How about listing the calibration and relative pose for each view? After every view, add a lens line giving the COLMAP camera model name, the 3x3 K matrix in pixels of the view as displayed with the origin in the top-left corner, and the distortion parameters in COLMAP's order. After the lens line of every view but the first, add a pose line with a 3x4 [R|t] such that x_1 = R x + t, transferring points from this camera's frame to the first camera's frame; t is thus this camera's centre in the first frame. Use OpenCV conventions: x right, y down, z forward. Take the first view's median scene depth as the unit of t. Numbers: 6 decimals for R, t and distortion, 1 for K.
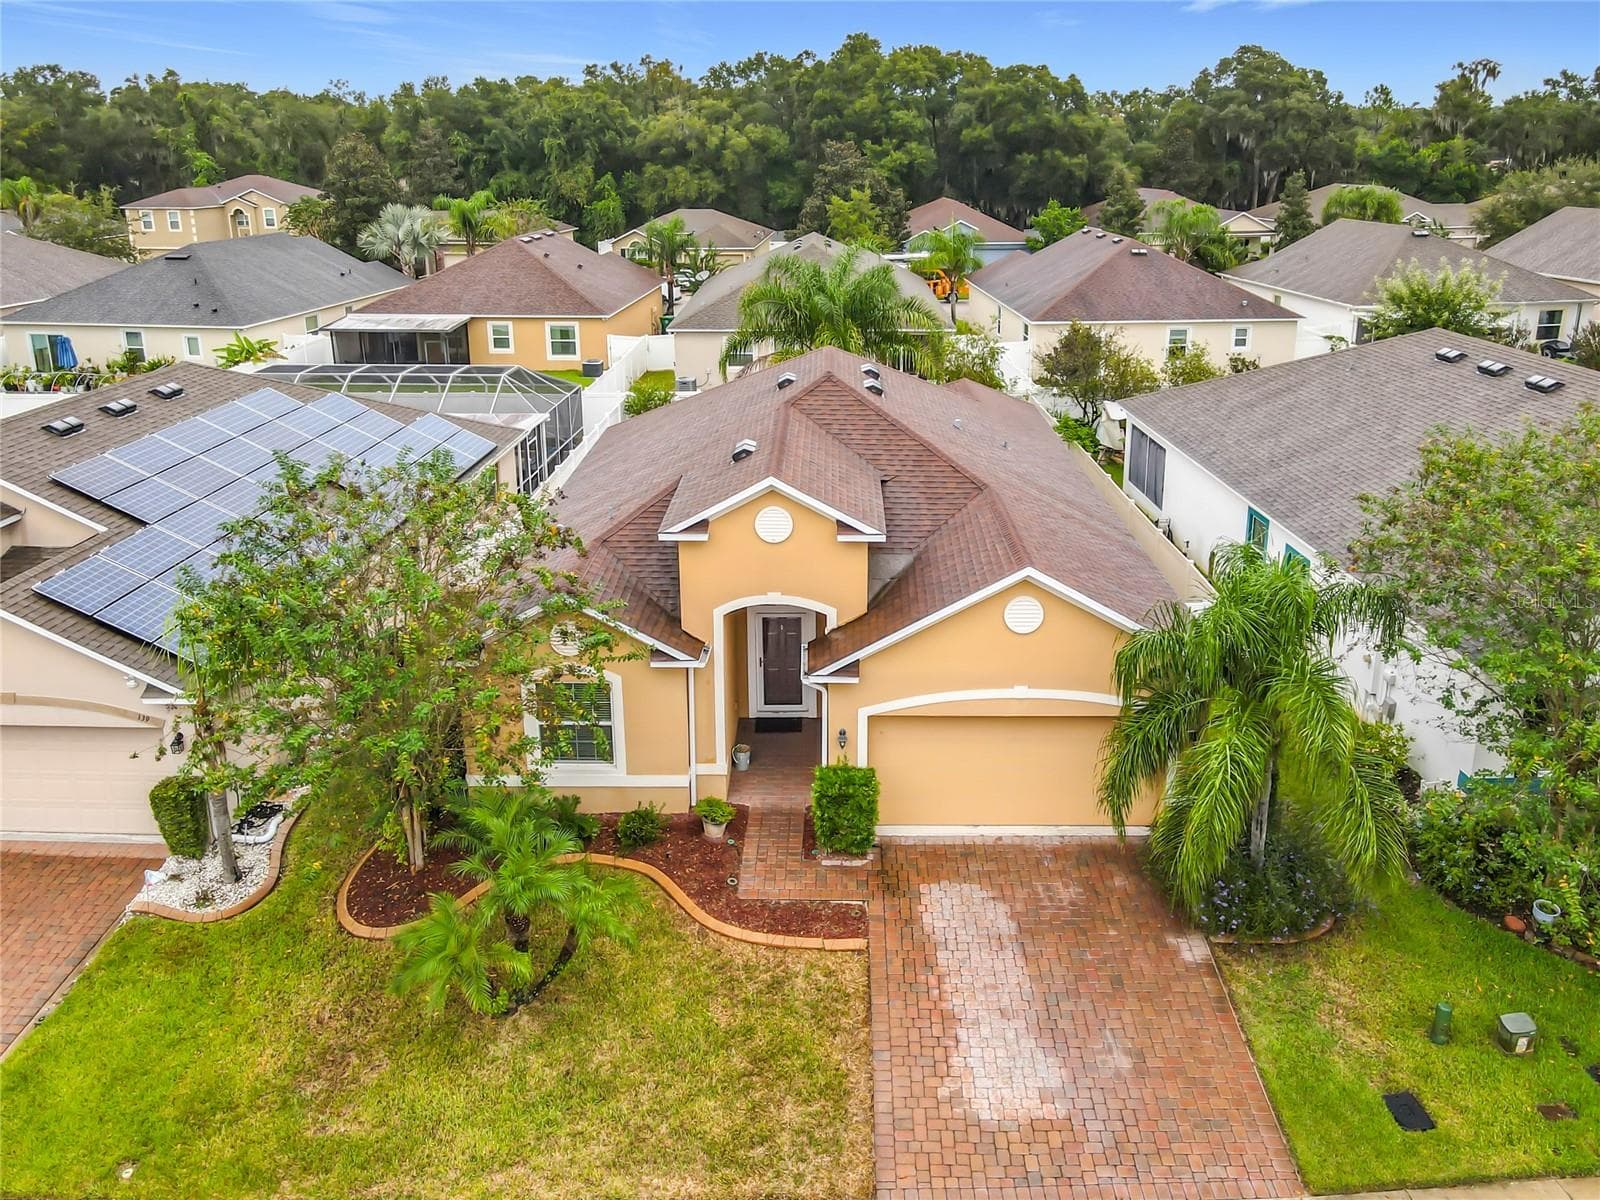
lens RADIAL K [[1232.2, 0, 807.8], [0, 1232.2, 501.3], [0, 0, 1]] dist [0.014026, 0.005757]
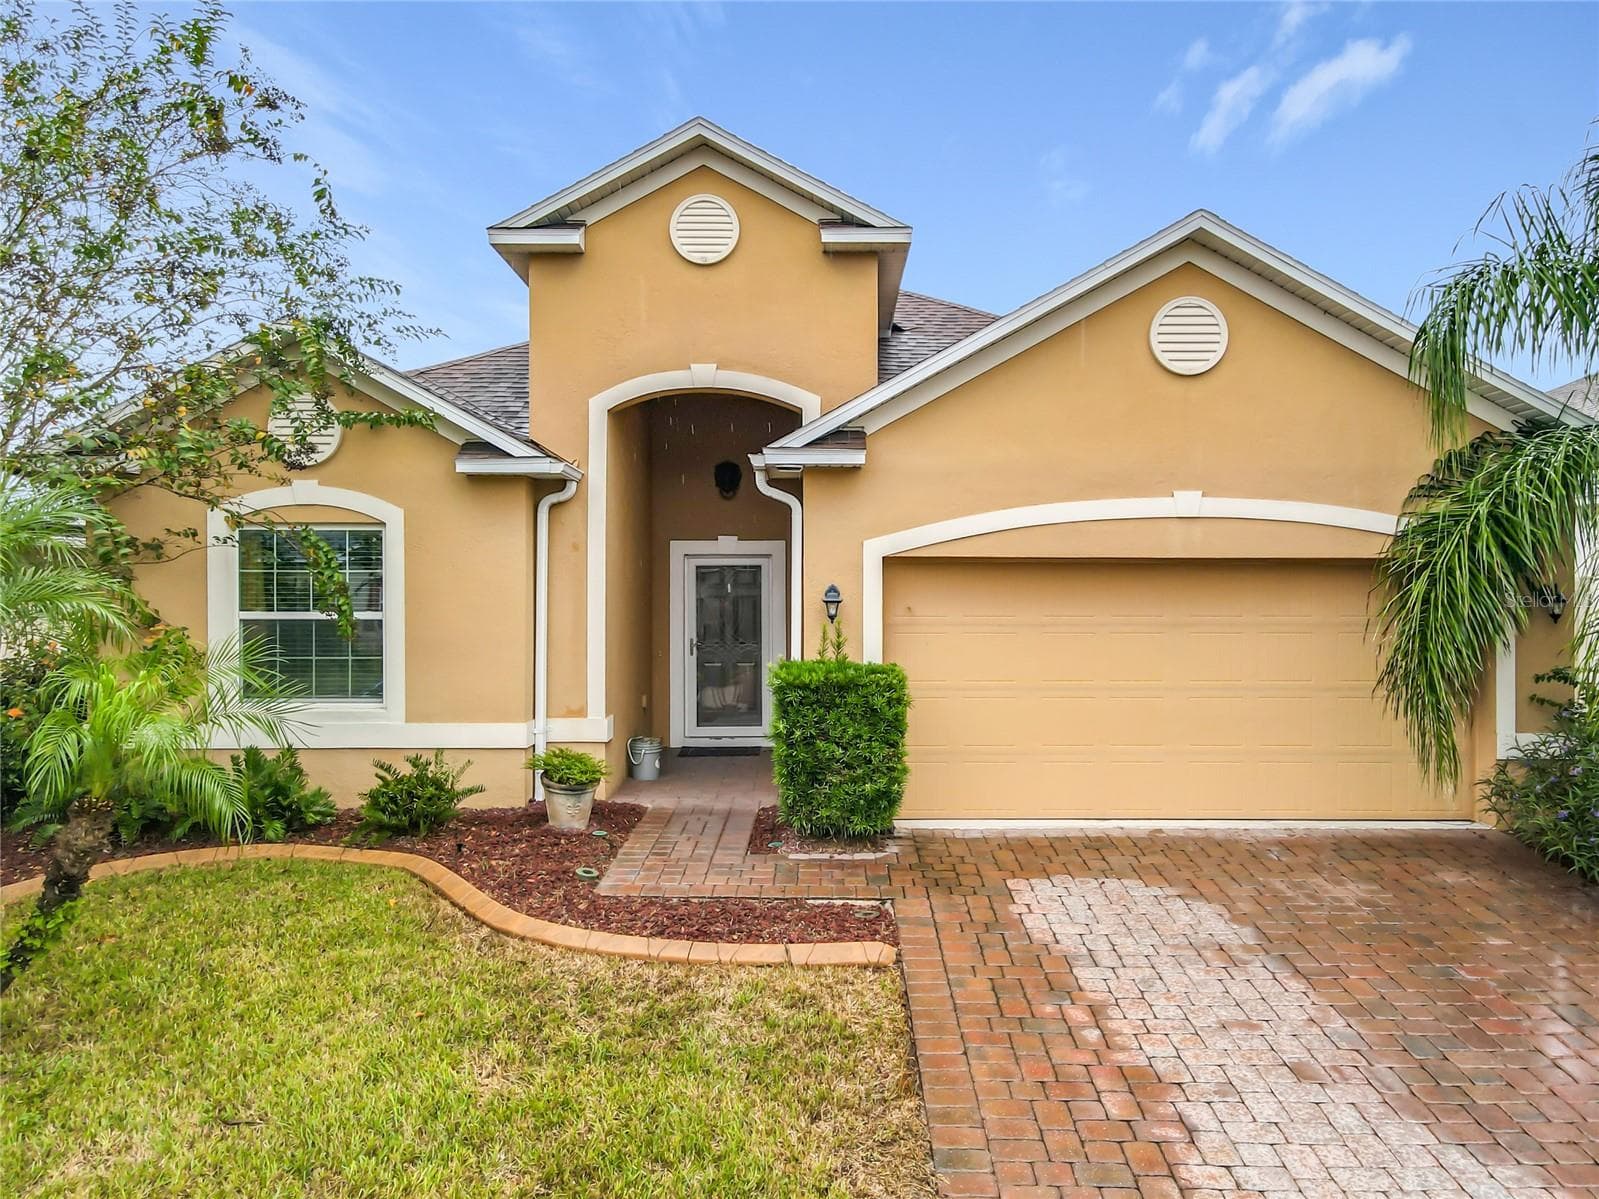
lens RADIAL K [[1177.4, 0, 799.5], [0, 1177.4, 599.5], [0, 0, 1]] dist [0.016930, 0.007069]
pose [[0.999969, 0.005318, 0.005887, 0.011699], [-0.003459, 0.960076, -0.279718, 0.305448], [-0.007140, 0.279689, 0.960064, 0.516451]]
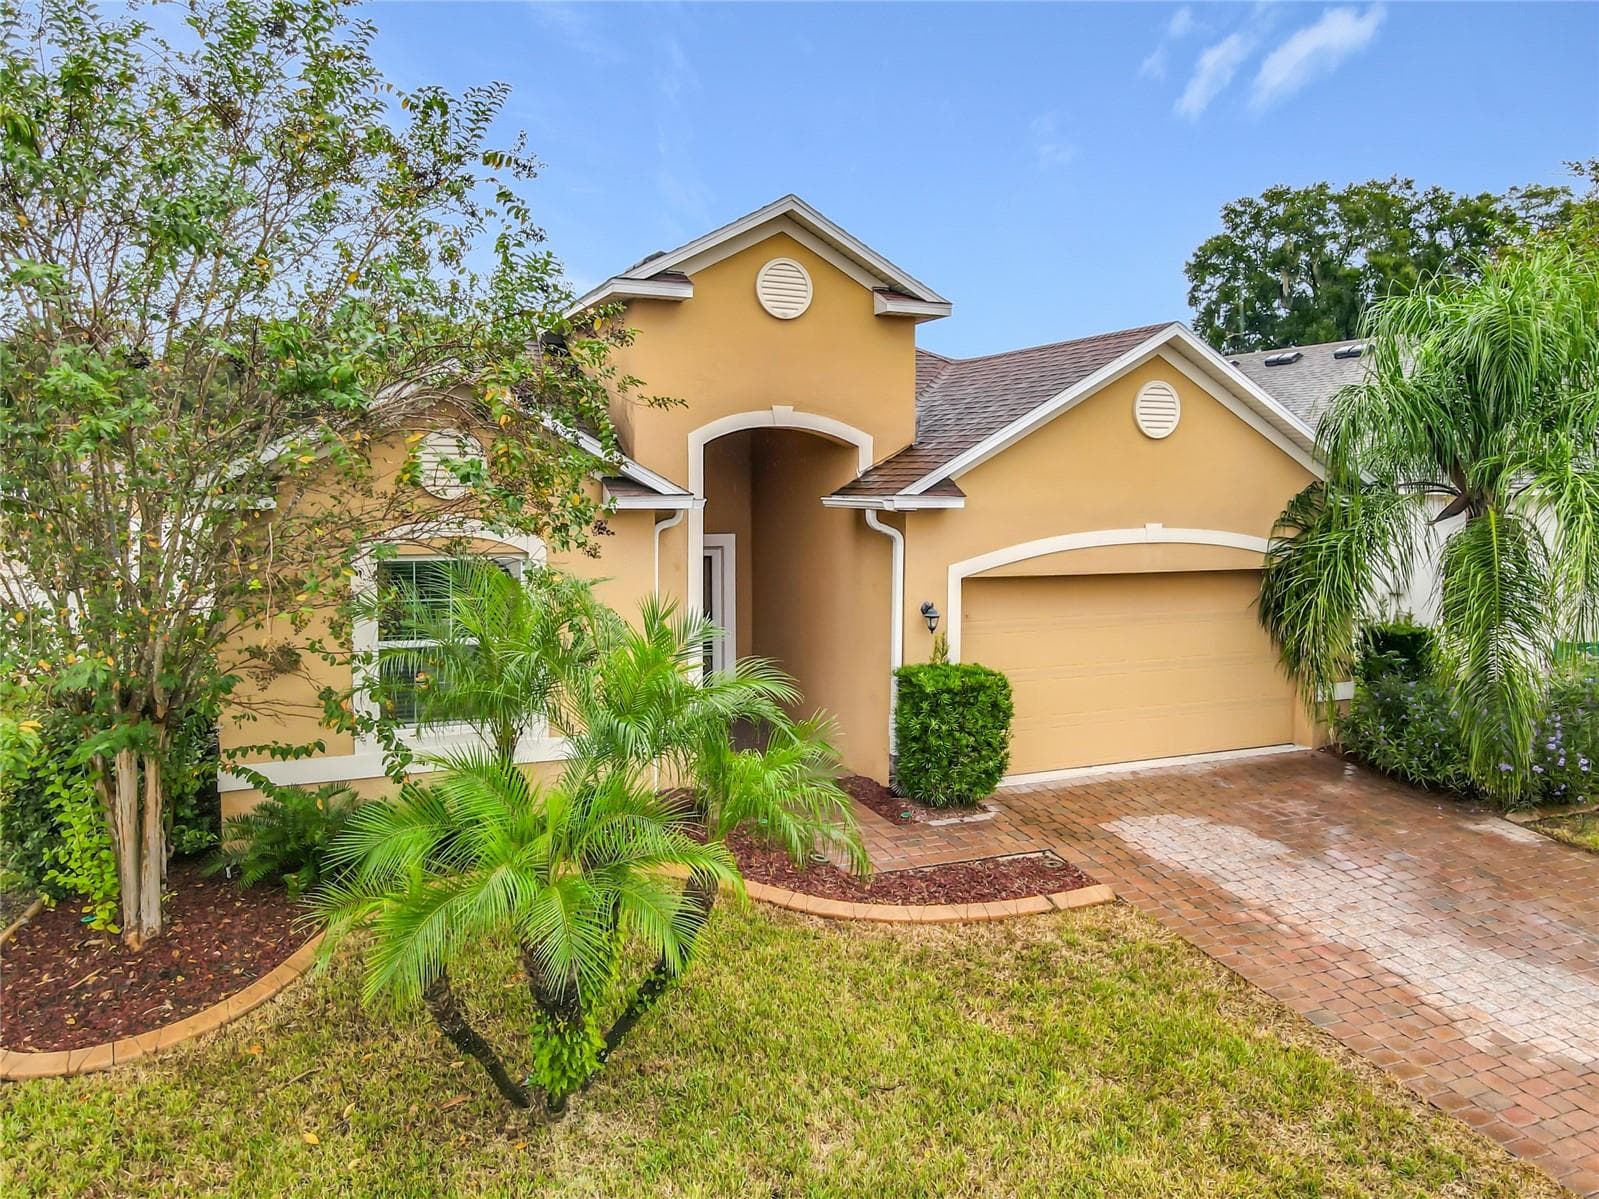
lens RADIAL K [[1192.0, 0, 799.0], [0, 1192.0, 557.3], [0, 0, 1]] dist [0.021398, 0.000904]
pose [[0.906127, -0.016384, 0.422688, -0.266240], [0.113687, 0.971917, -0.206040, 0.263512], [-0.407441, 0.234752, 0.882543, 0.467406]]
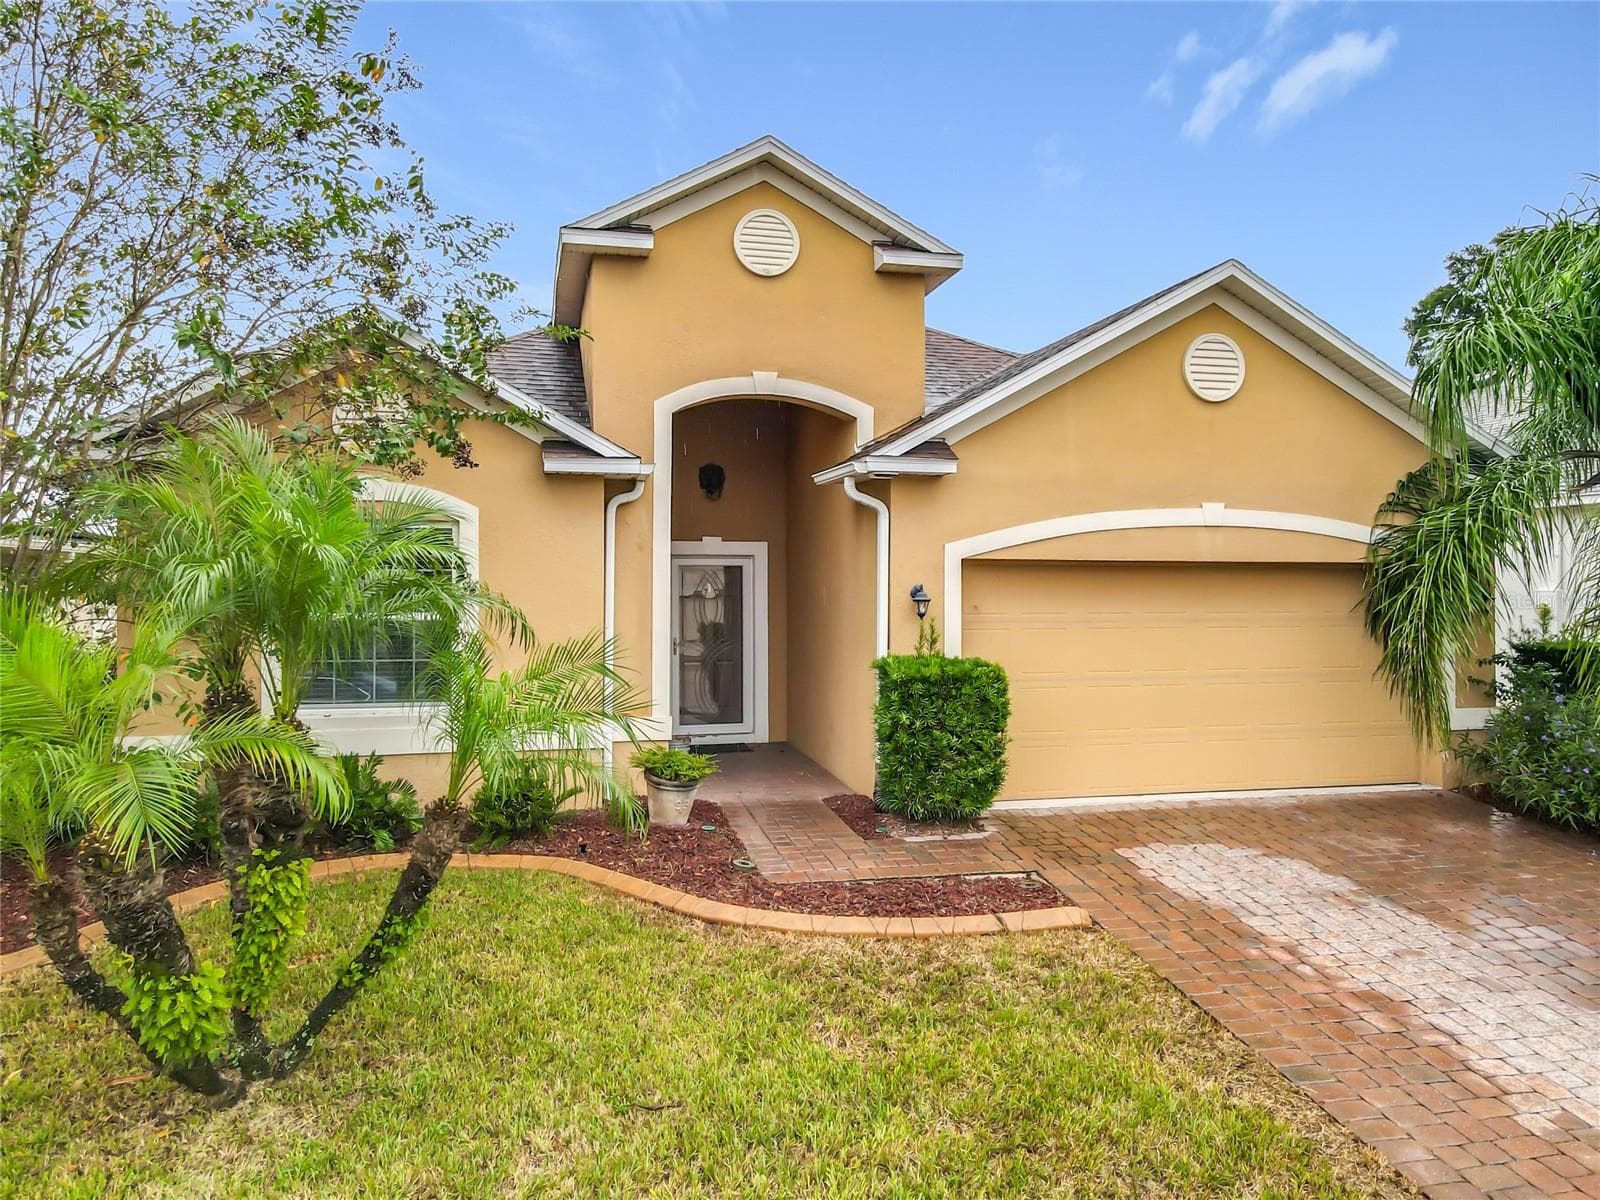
lens RADIAL K [[1183.4, 0, 800.0], [0, 1183.4, 584.8], [0, 0, 1]] dist [0.021991, -0.002404]
pose [[0.969409, 0.006793, 0.245355, -0.138006], [0.065445, 0.956275, -0.285052, 0.308902], [-0.236564, 0.292389, 0.926578, 0.510012]]
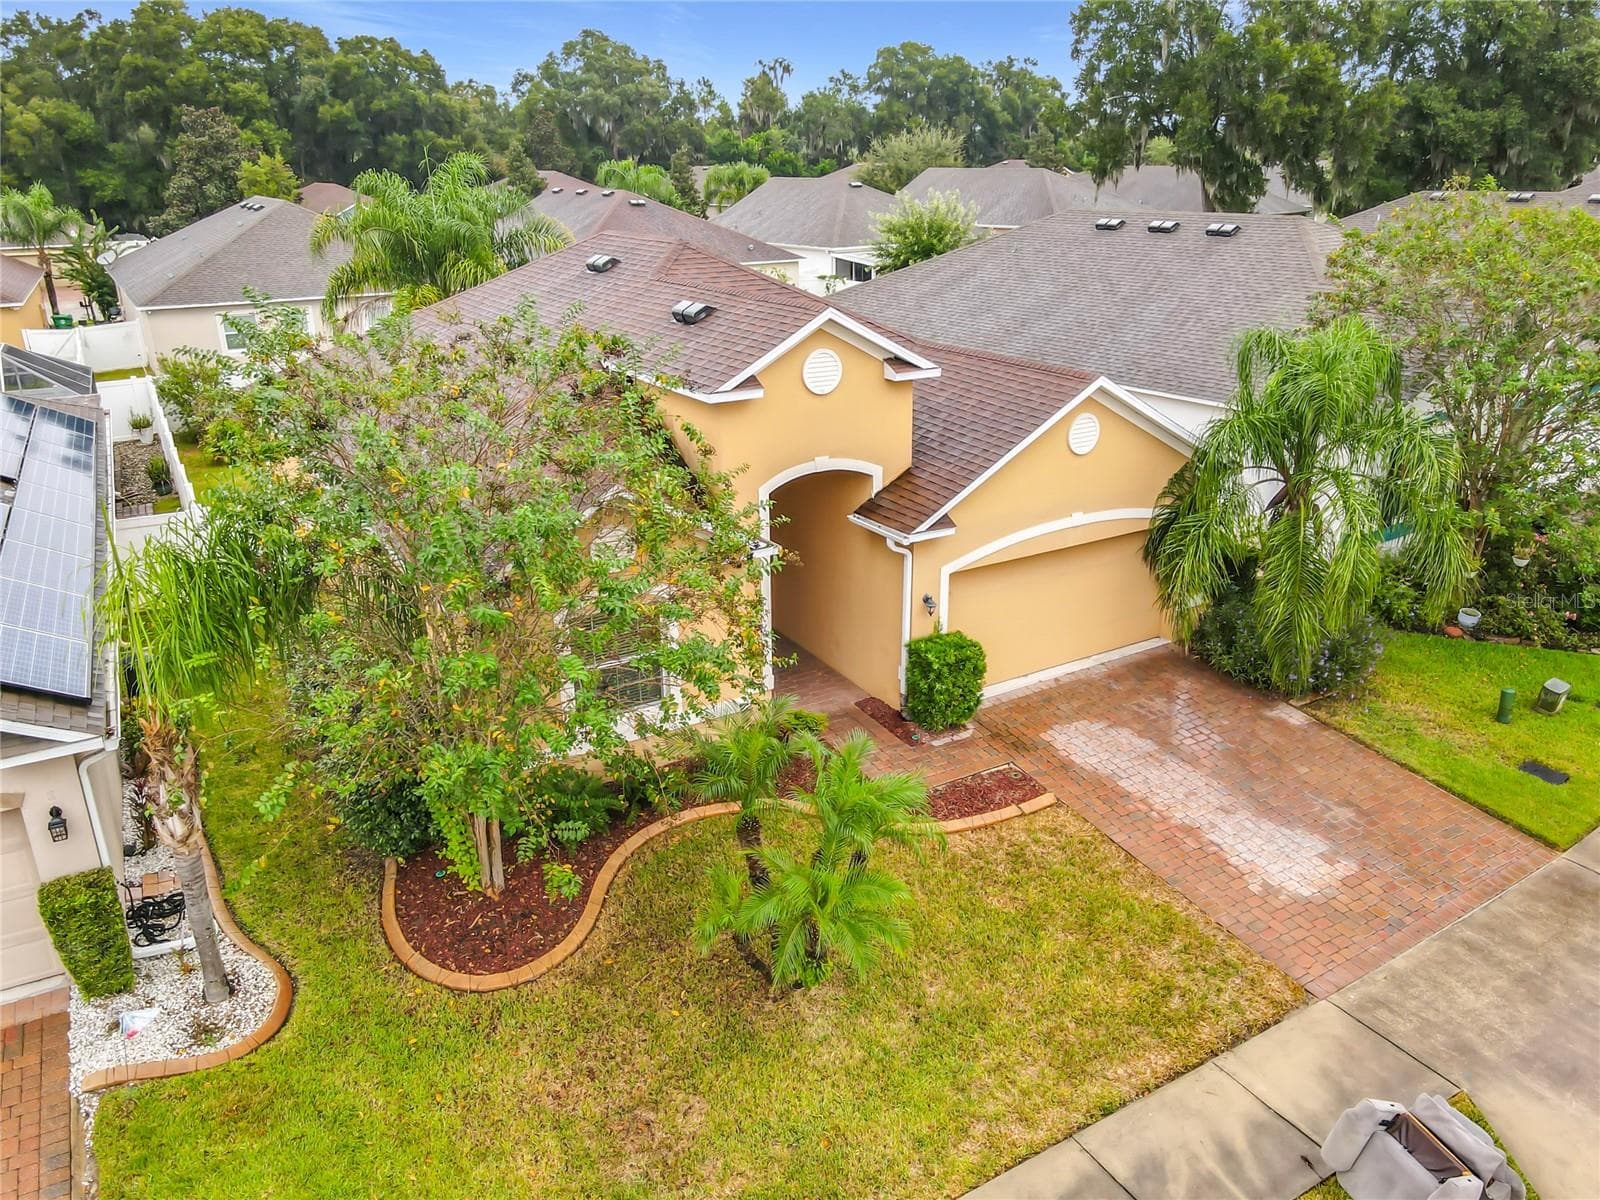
lens RADIAL K [[1210.0, 0, 807.2], [0, 1210.0, 596.8], [0, 0, 1]] dist [0.018728, 0.004816]
pose [[0.842631, -0.188060, 0.504585, -0.458656], [0.158038, 0.982137, 0.102131, 0.079343], [-0.514779, -0.006315, 0.857300, 0.280402]]
